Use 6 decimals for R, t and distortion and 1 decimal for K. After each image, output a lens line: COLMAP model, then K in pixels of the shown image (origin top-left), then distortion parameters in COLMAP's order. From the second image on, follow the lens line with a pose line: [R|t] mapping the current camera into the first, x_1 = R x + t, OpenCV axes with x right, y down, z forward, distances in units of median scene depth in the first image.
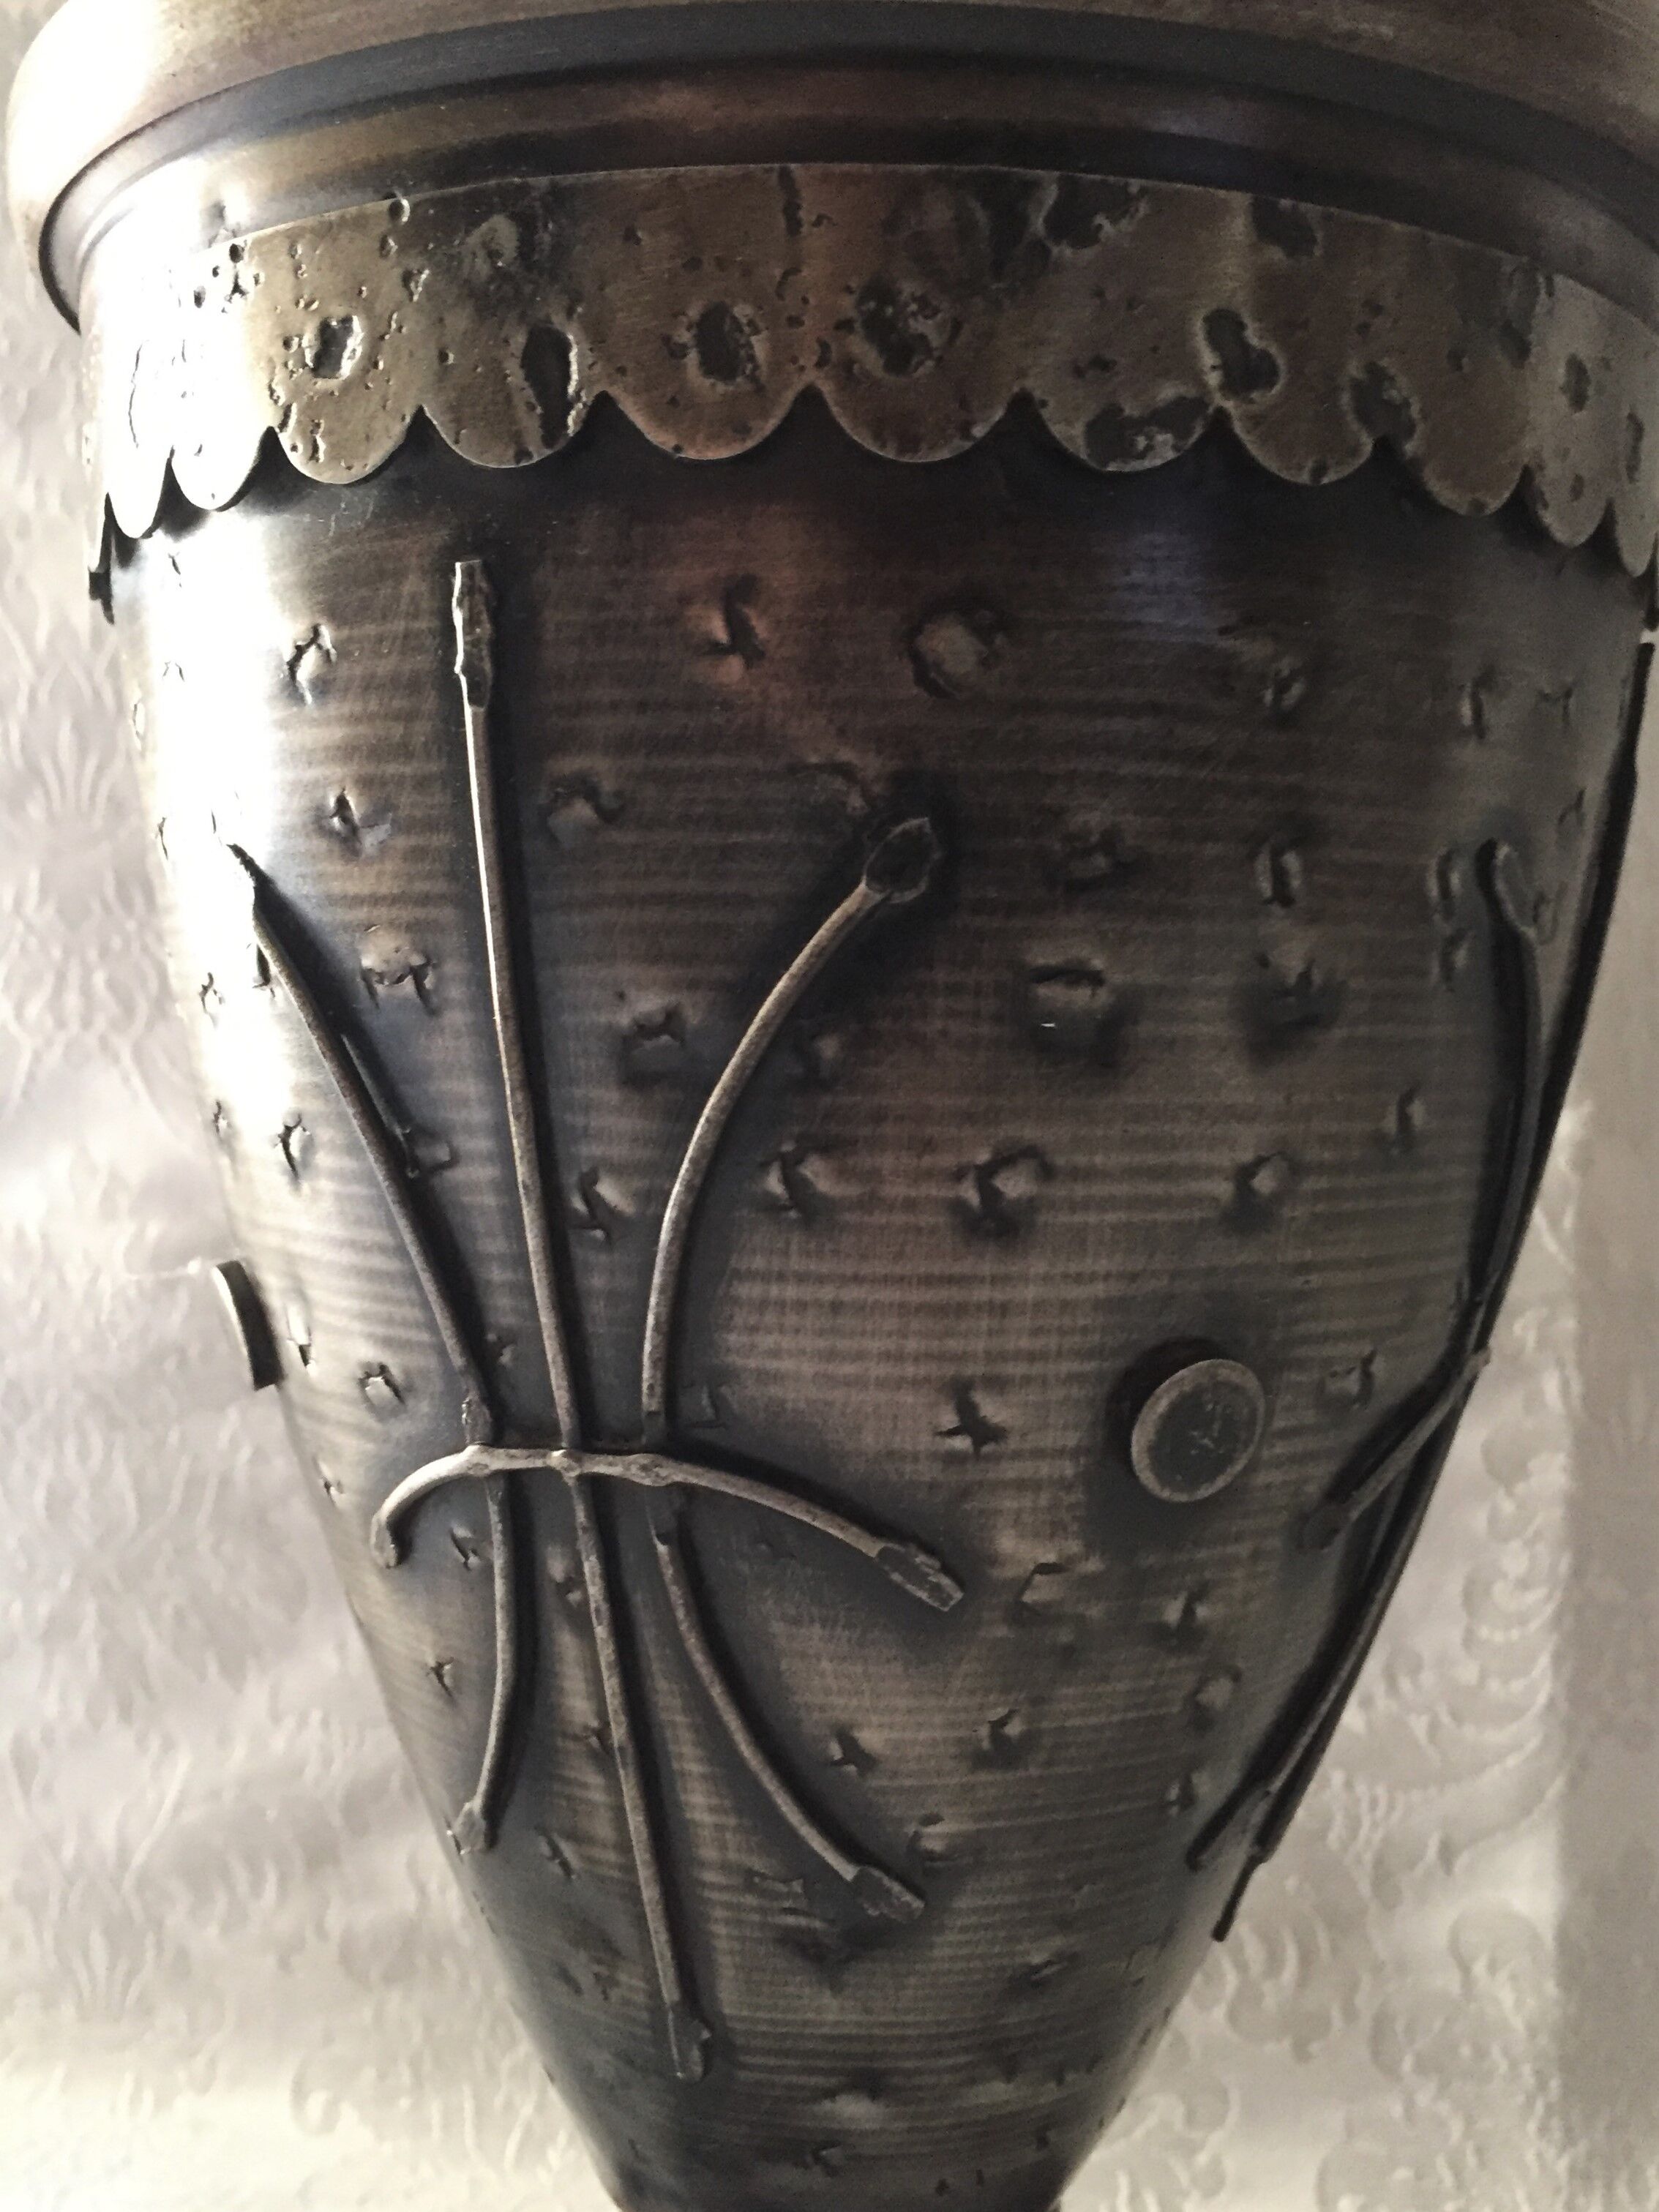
lens RADIAL K [[2078.1, 0, 848.7], [0, 2078.1, 1108.8], [0, 0, 1]] dist [0.090909, -0.149949]
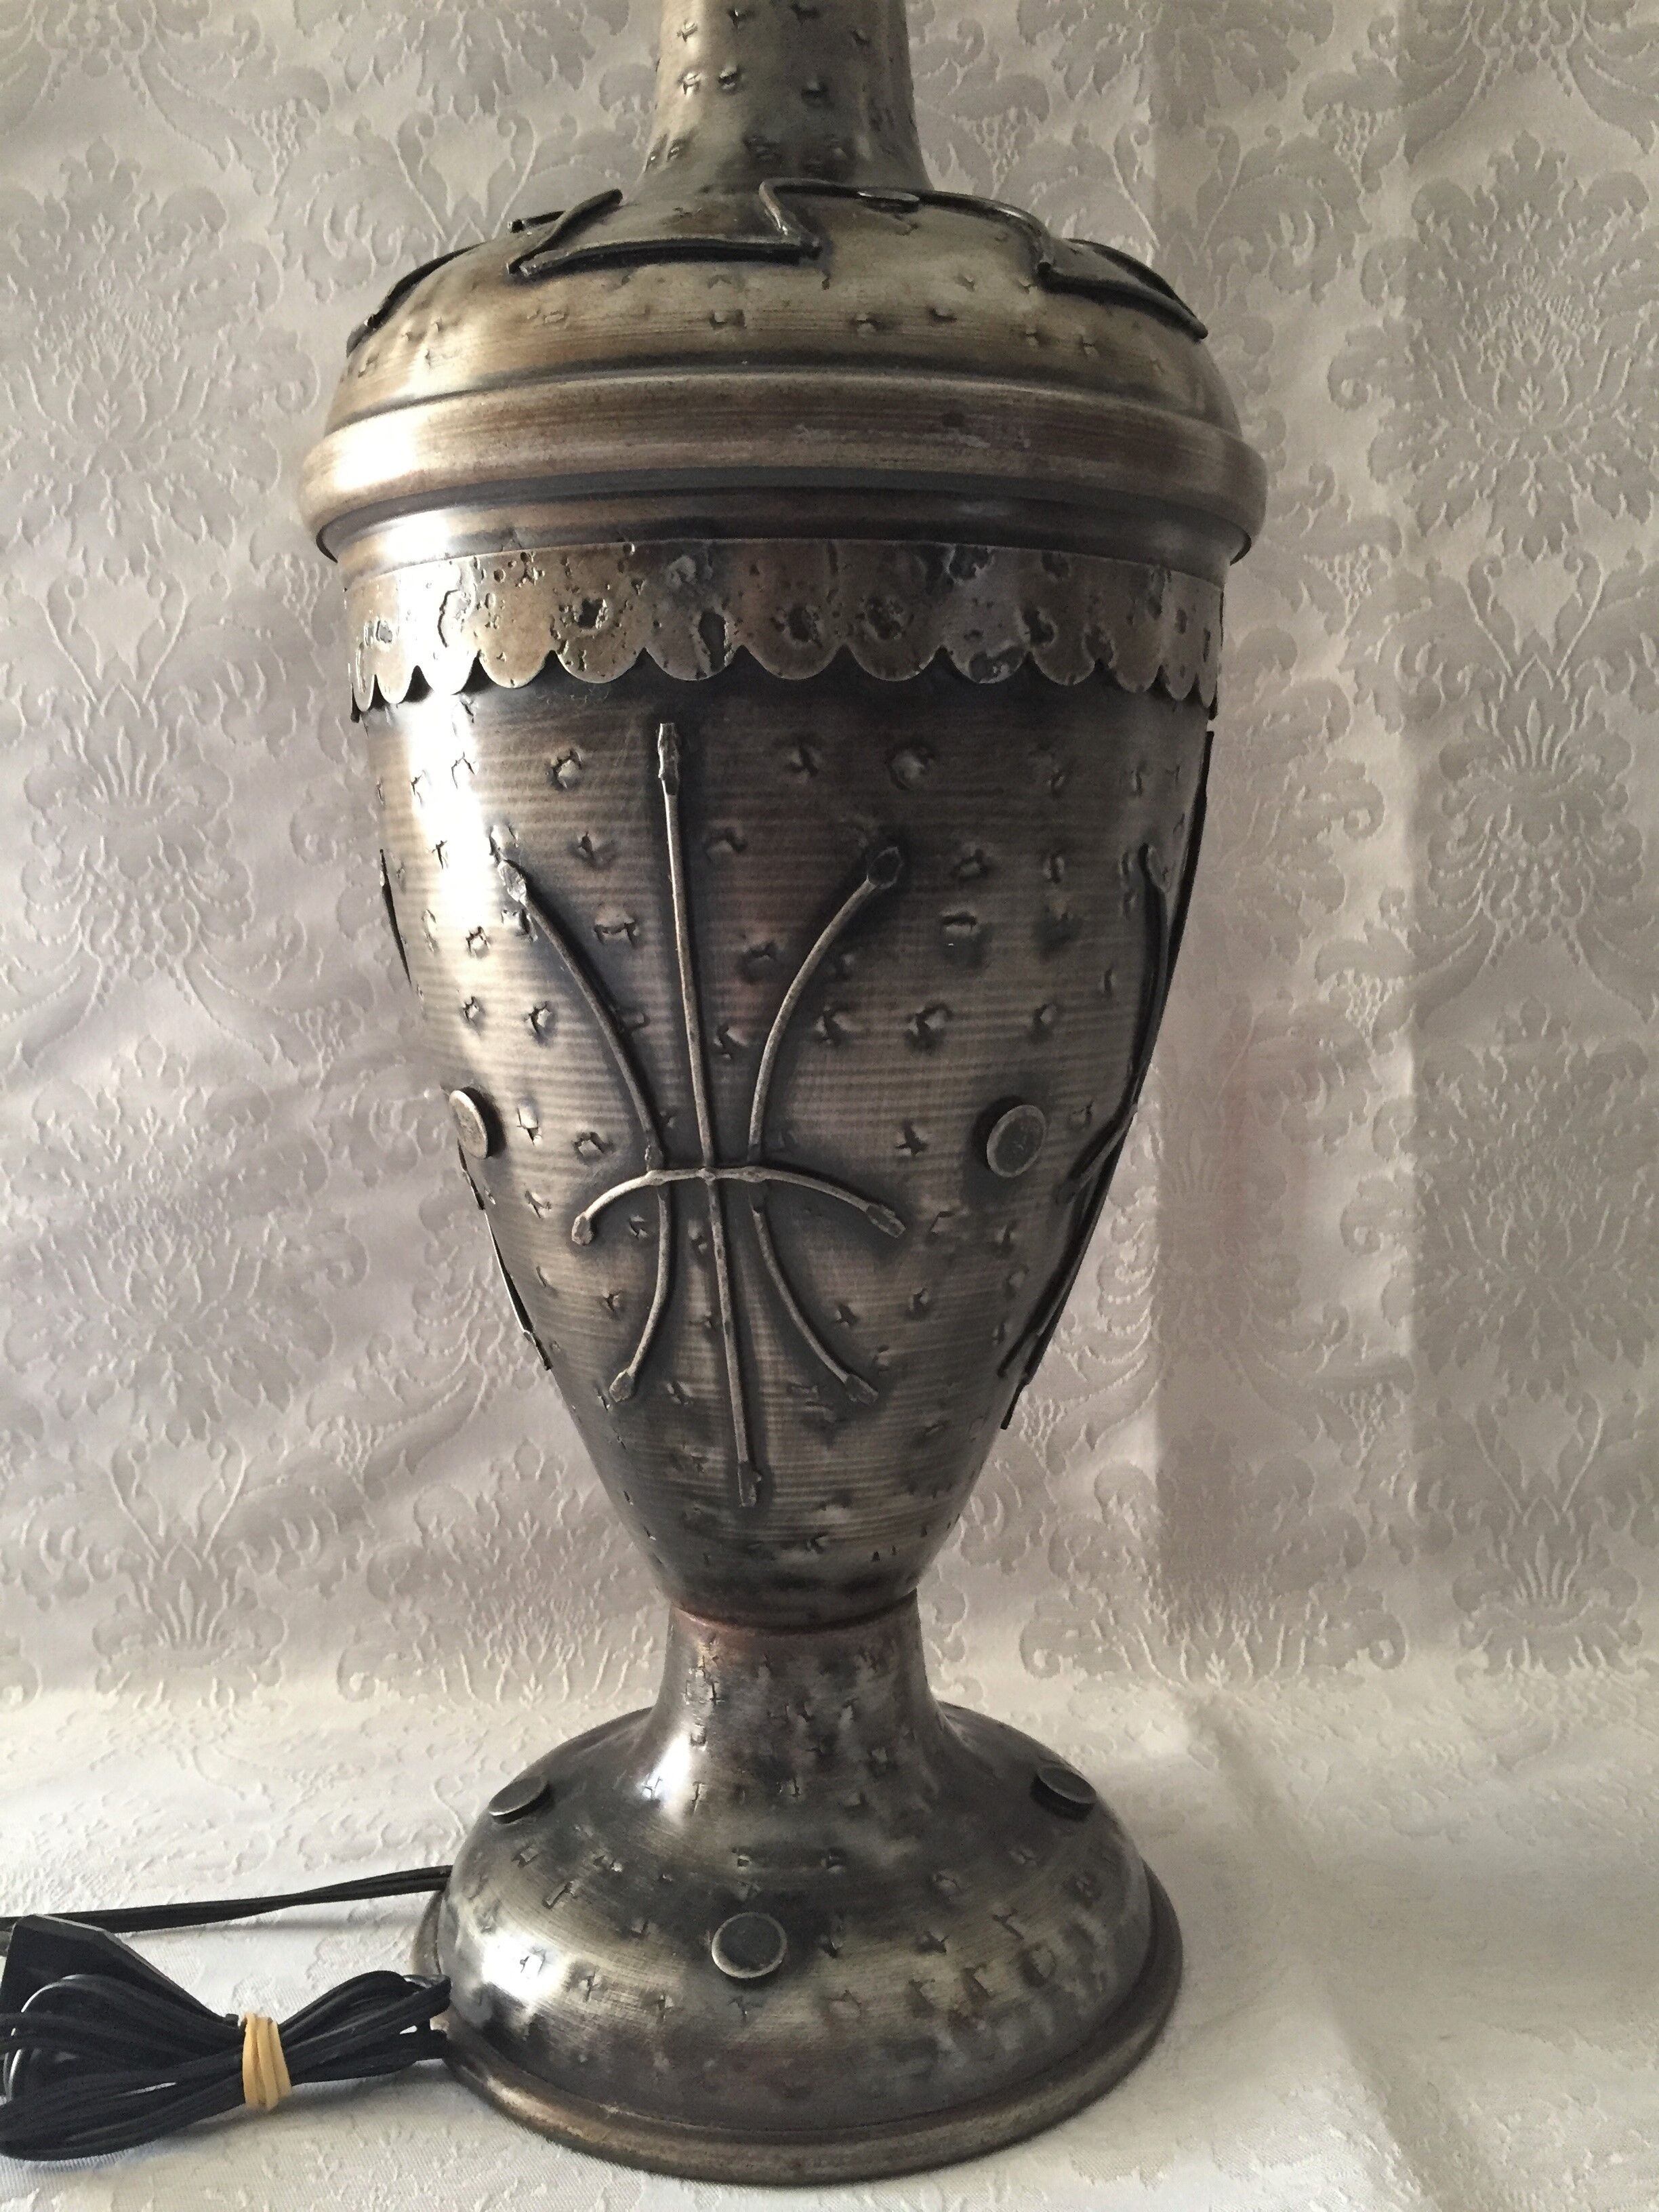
lens RADIAL K [[1907.6, 0, 834.3], [0, 1907.6, 1102.5], [0, 0, 1]] dist [0.089747, -0.128678]
pose [[0.980194, -0.048352, 0.192047, -0.330696], [0.036206, 0.997145, 0.066261, -0.011481], [-0.194702, -0.057995, 0.979146, -0.715941]]
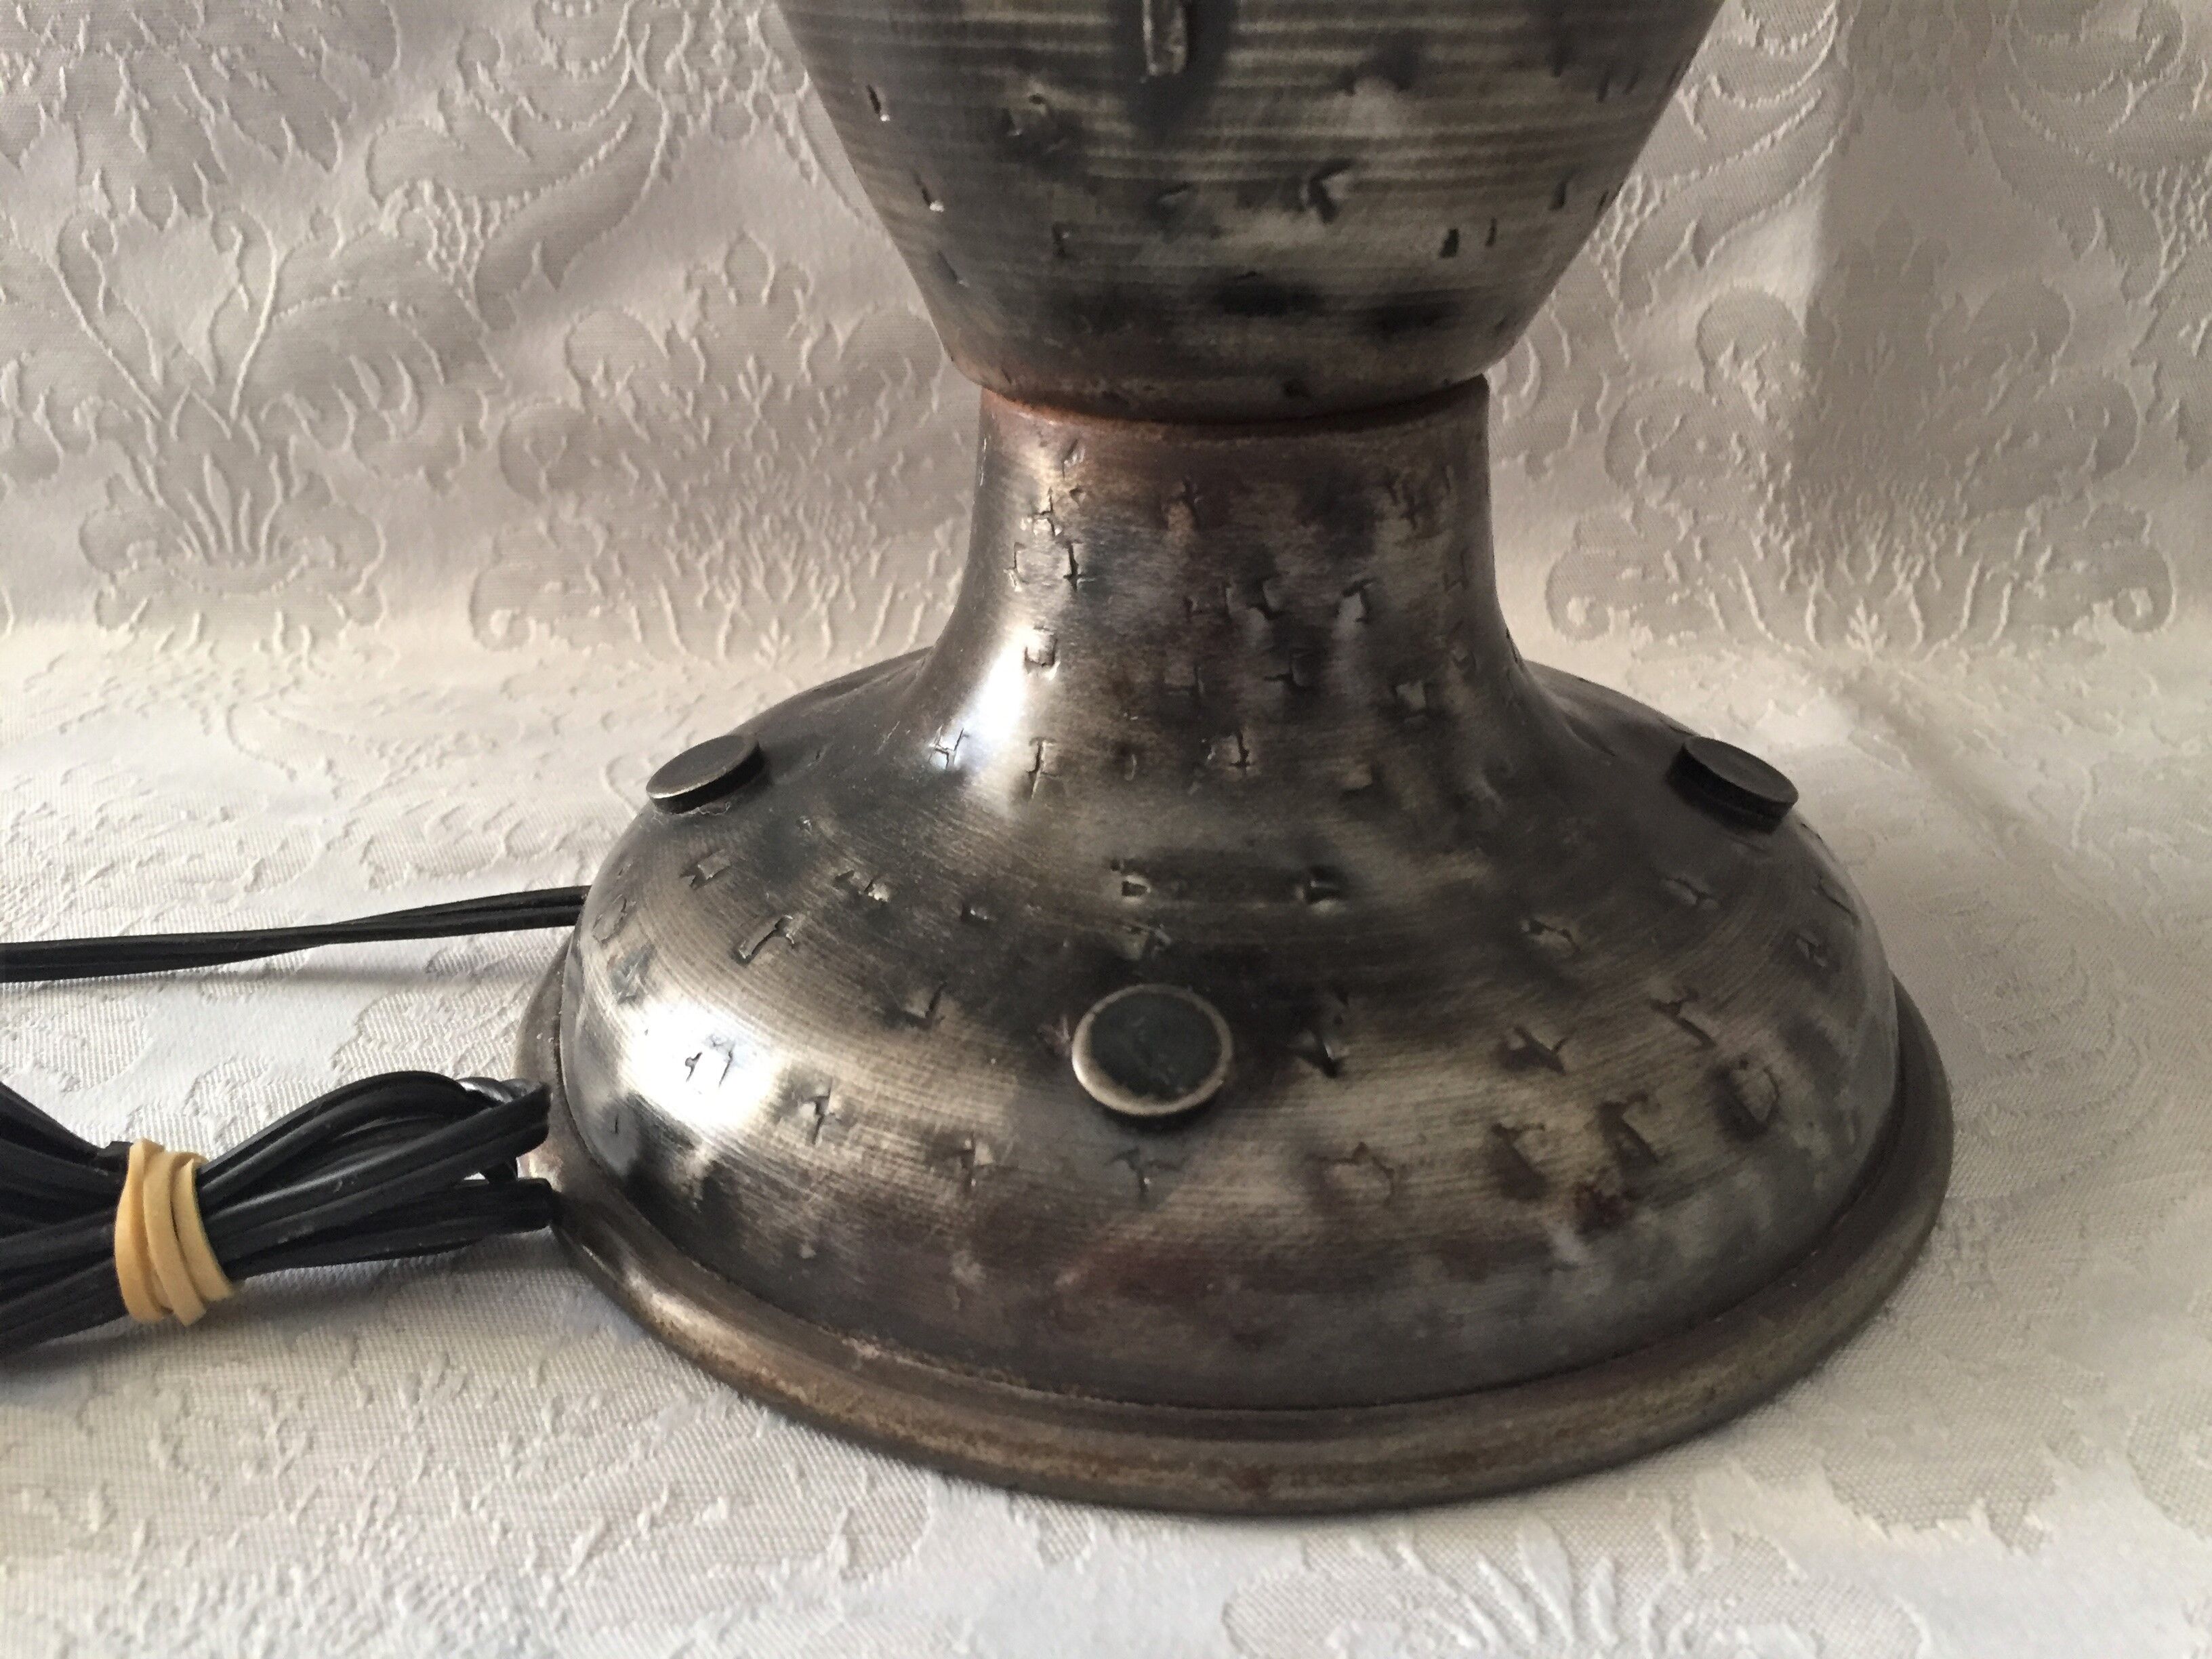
lens RADIAL K [[1921.9, 0, 1108.8], [0, 1921.9, 801.1], [0, 0, 1]] dist [0.083216, -0.128666]
pose [[0.985967, -0.085485, 0.143391, -0.231973], [0.025972, 0.927033, 0.374080, 0.467467], [-0.164907, -0.365107, 0.916244, 0.278317]]
